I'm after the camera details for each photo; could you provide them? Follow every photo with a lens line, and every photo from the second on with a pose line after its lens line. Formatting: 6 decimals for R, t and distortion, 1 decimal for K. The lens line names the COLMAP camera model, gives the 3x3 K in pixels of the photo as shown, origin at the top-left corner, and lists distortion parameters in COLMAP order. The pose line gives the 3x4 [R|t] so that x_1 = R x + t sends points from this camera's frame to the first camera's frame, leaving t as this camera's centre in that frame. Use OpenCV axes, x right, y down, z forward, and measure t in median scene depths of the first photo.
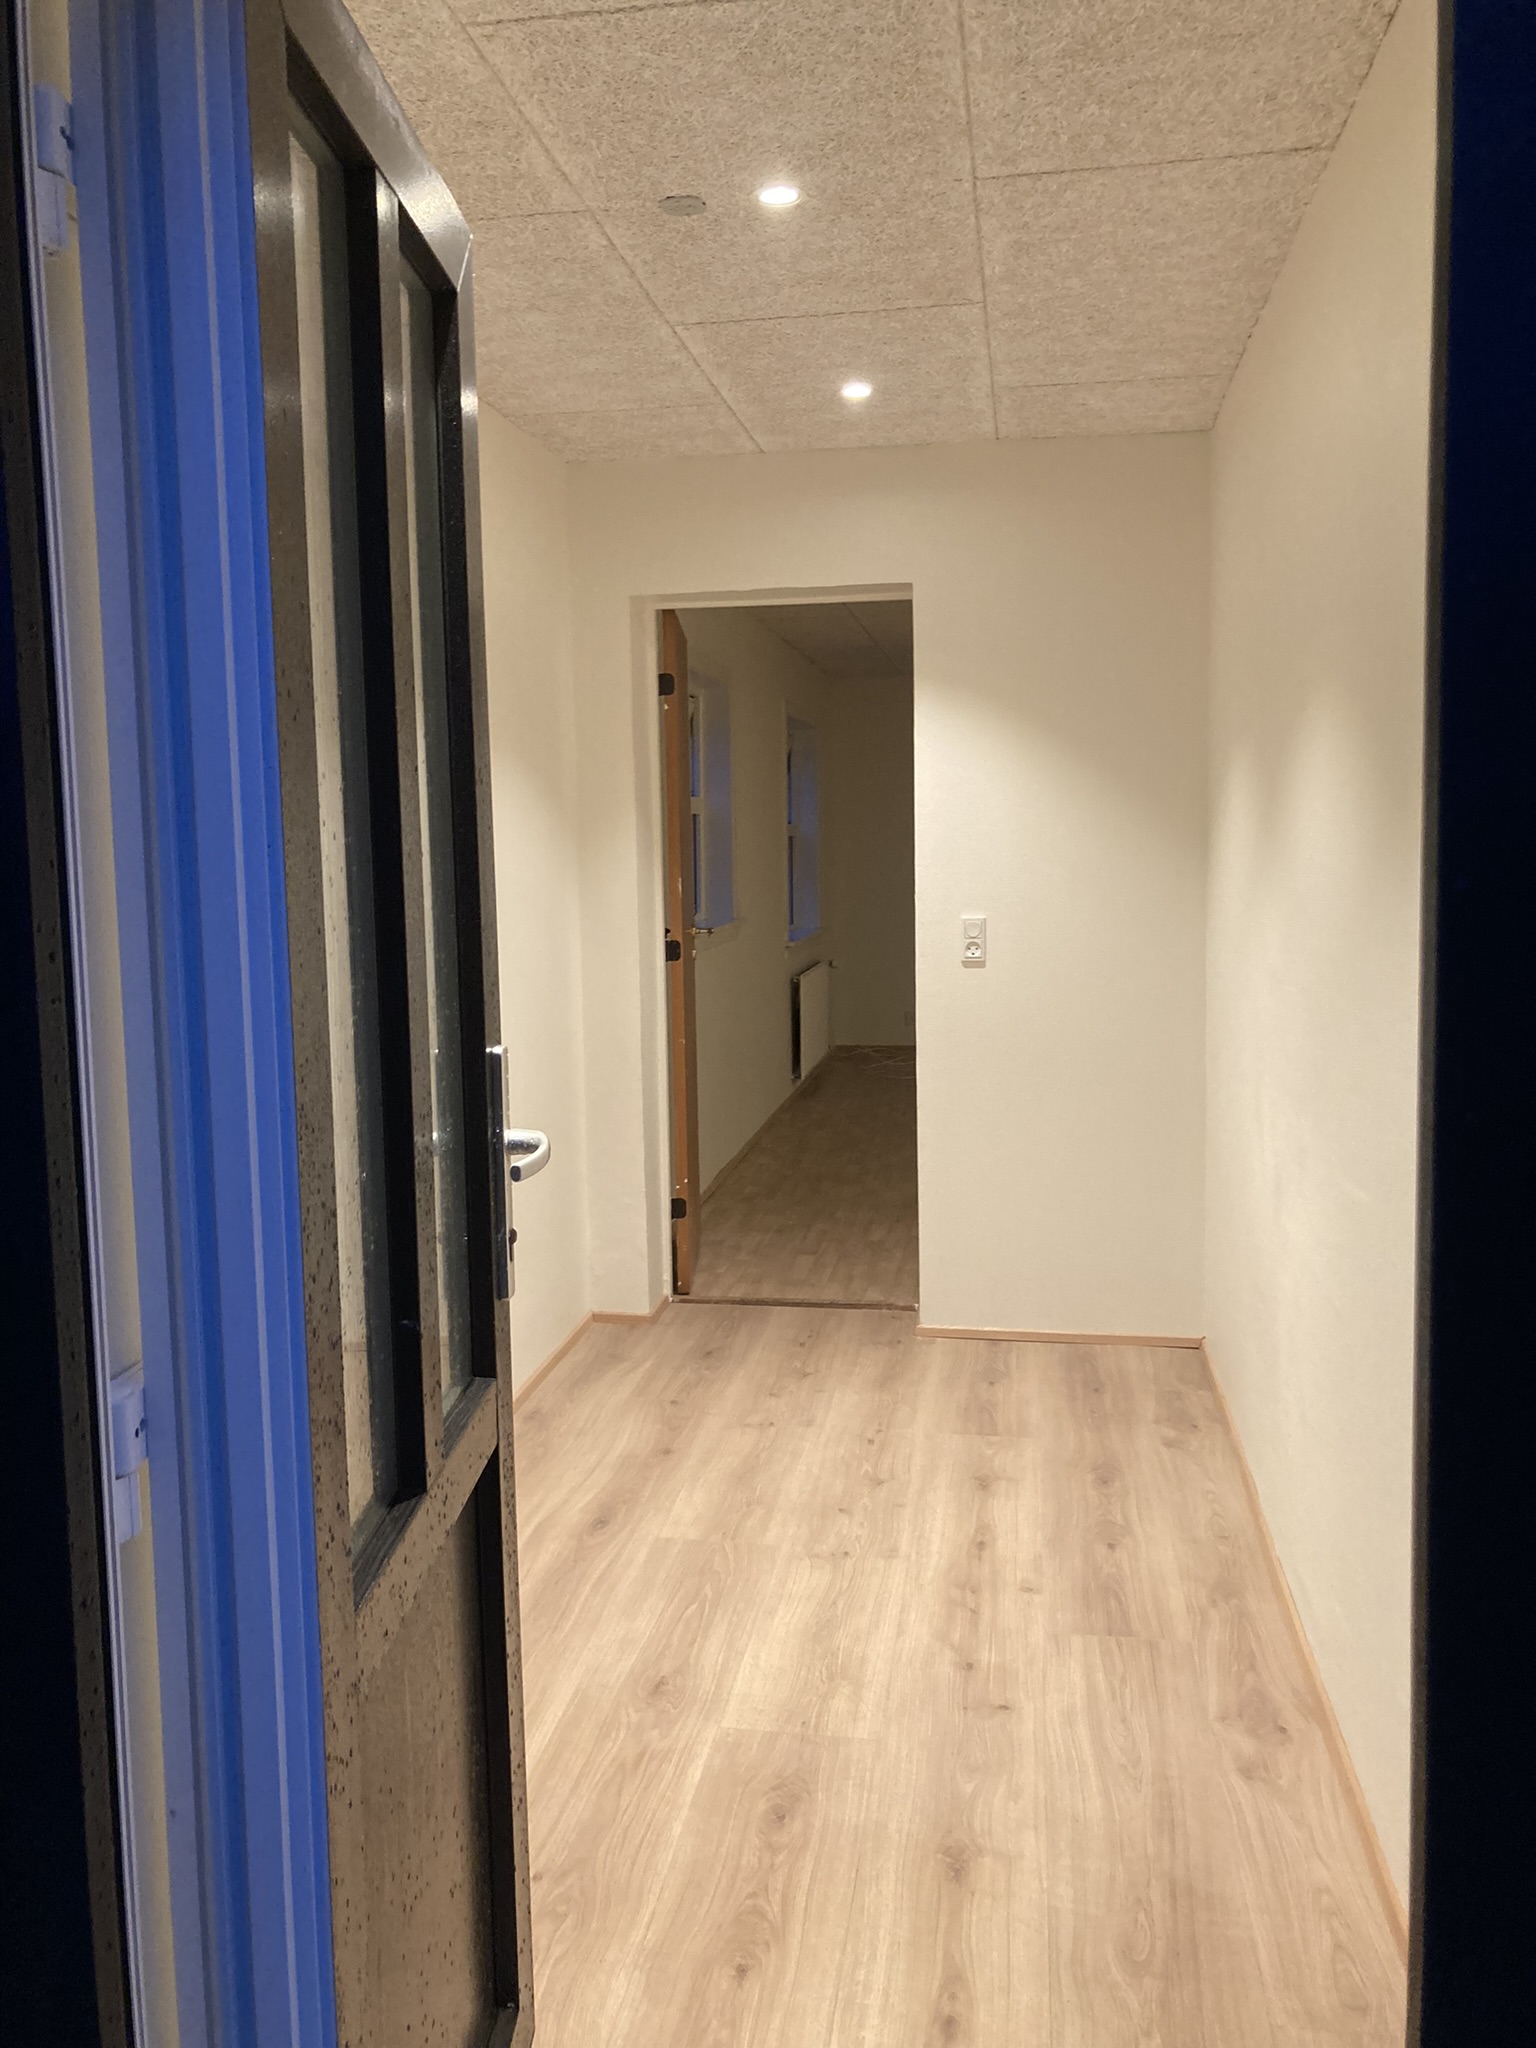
lens RADIAL K [[1669.8, 0, 761.6], [0, 1669.8, 1022.8], [0, 0, 1]] dist [0.014487, 0.009884]
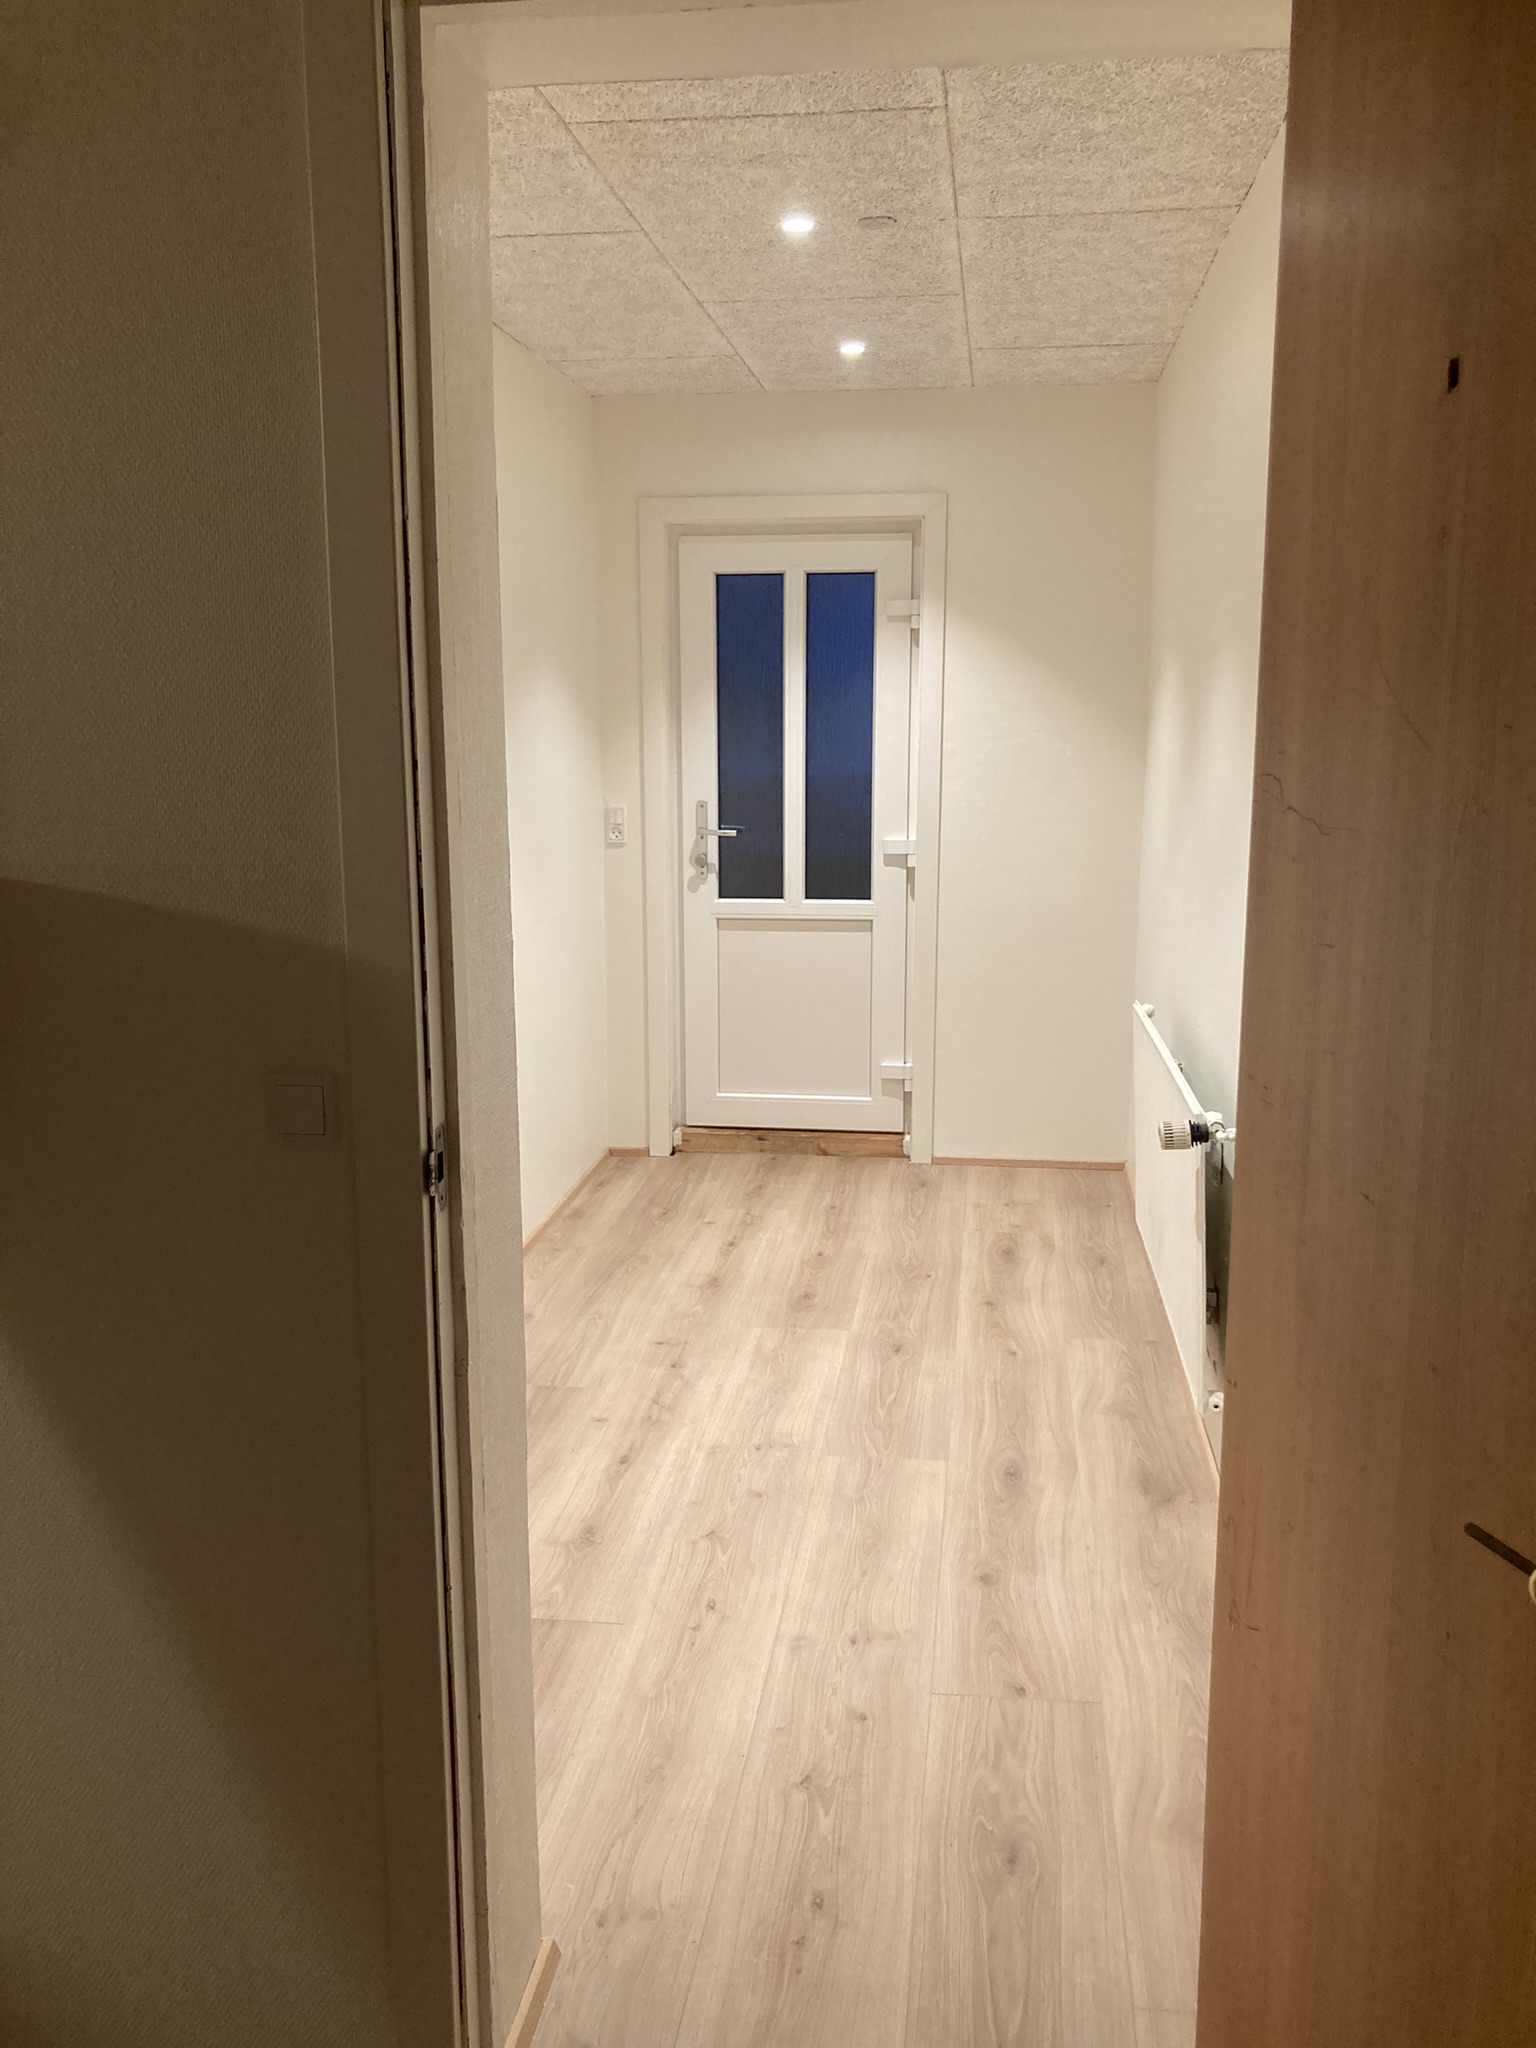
lens RADIAL K [[1669.8, 0, 764.5], [0, 1669.8, 1020.9], [0, 0, 1]] dist [0.014487, 0.009884]
pose [[-0.999560, 0.025287, -0.015519, 0.061612], [0.019749, 0.957415, 0.288039, -0.260129], [0.022141, 0.287606, -0.957493, 2.117301]]
